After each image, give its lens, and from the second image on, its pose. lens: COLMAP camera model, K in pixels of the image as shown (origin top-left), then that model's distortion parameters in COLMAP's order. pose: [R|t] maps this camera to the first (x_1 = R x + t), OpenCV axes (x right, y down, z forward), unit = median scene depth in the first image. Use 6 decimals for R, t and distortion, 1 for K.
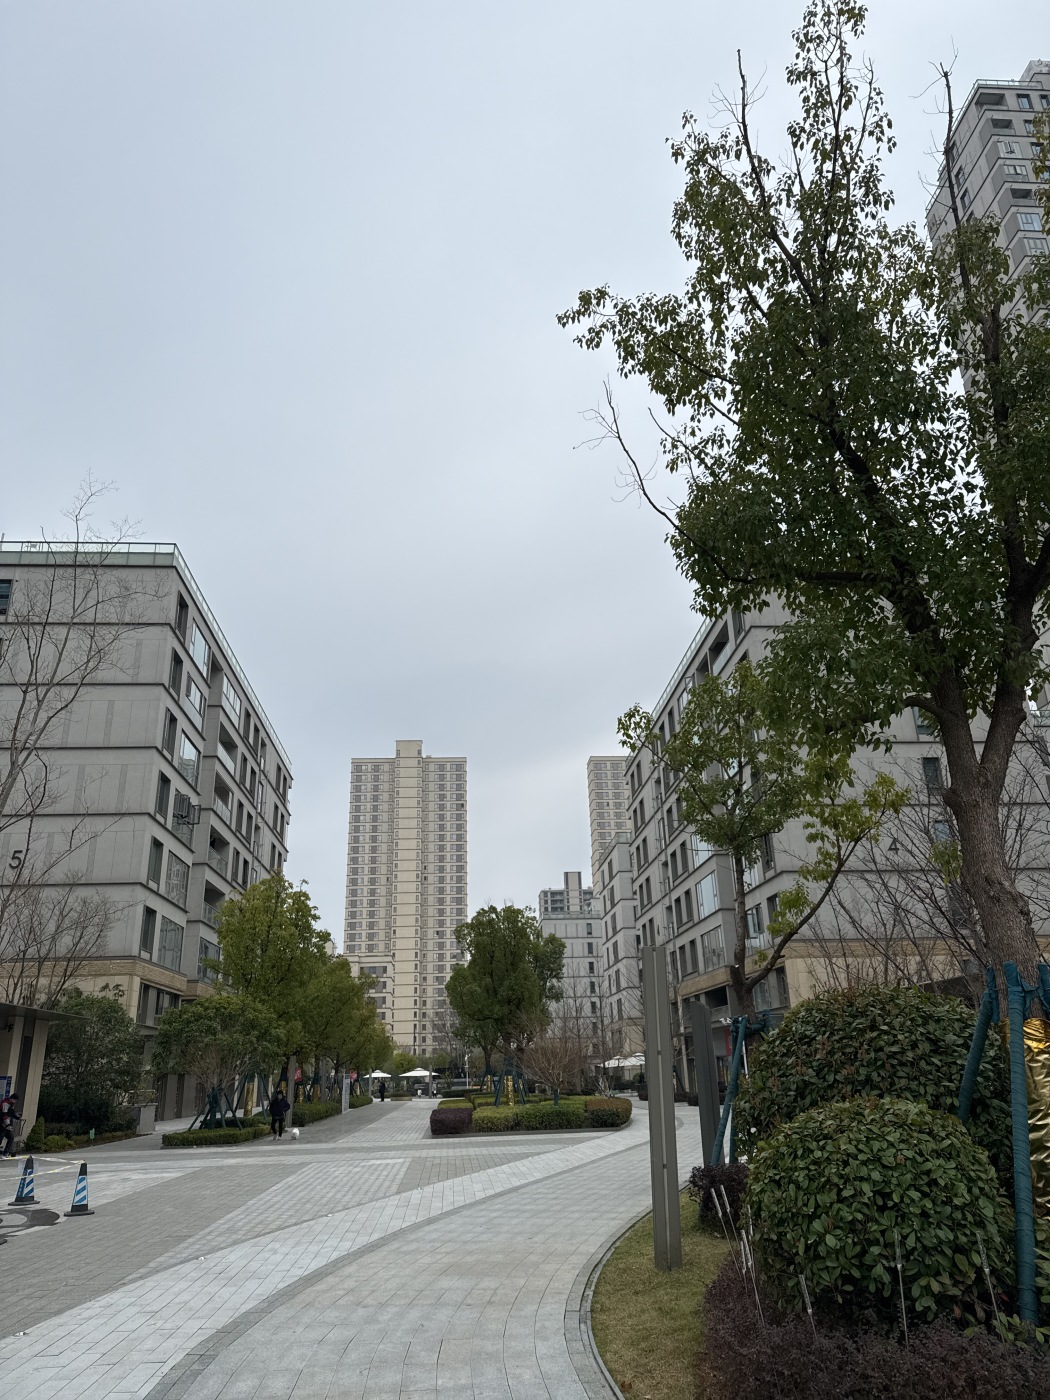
lens RADIAL K [[982.0, 0, 529.1], [0, 982.0, 697.6], [0, 0, 1]] dist [-0.002224, -0.003994]
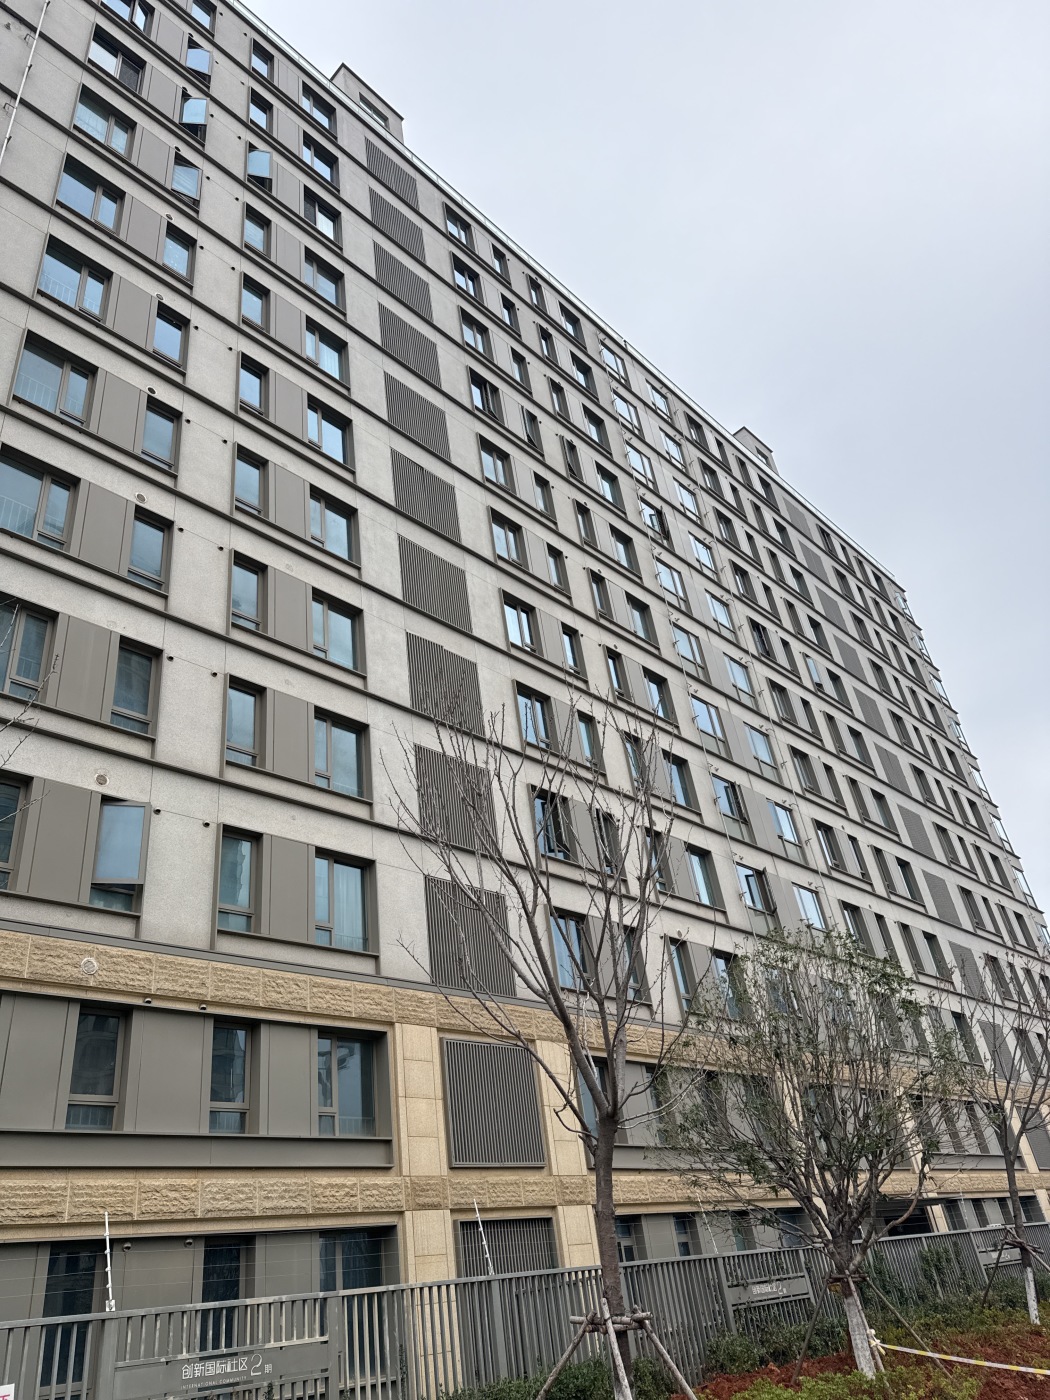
lens RADIAL K [[982.0, 0, 524.1], [0, 982.0, 697.3], [0, 0, 1]] dist [-0.002224, -0.003994]
pose [[0.663749, -0.444881, -0.601264, -0.010989], [0.363238, 0.894444, -0.260820, 0.078191], [0.653831, -0.045283, 0.755285, 0.191174]]
